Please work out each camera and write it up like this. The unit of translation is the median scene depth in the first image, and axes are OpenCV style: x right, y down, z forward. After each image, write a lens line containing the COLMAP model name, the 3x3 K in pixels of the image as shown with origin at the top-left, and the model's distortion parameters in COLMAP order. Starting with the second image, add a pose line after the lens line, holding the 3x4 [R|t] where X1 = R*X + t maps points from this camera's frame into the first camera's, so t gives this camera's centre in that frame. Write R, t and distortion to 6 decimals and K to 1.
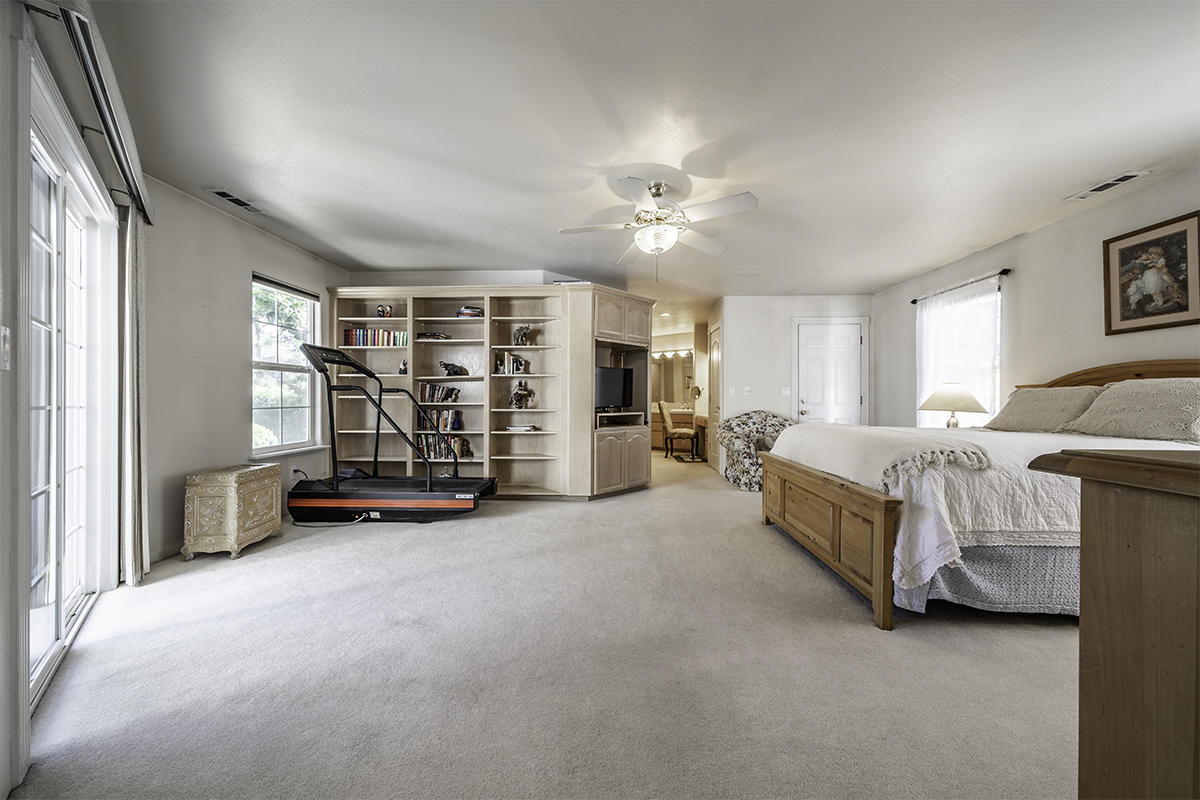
lens RADIAL K [[420.6, 0, 609.4], [0, 420.6, 397.0], [0, 0, 1]] dist [0.007817, -0.000942]
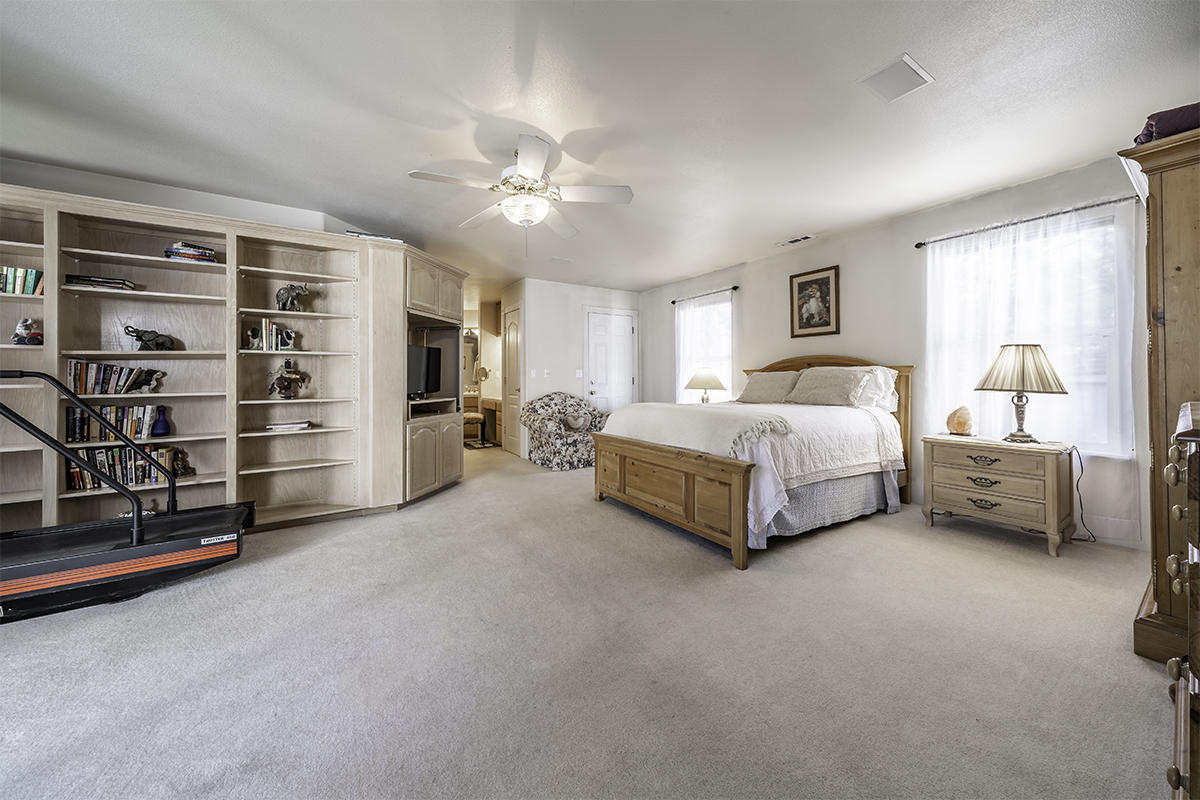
lens RADIAL K [[420.6, 0, 611.3], [0, 420.6, 374.9], [0, 0, 1]] dist [0.007817, -0.000942]
pose [[0.821068, -0.002560, 0.570825, -0.183713], [0.005310, 0.999981, -0.003154, -0.008789], [-0.570806, 0.005621, 0.821066, 0.102397]]
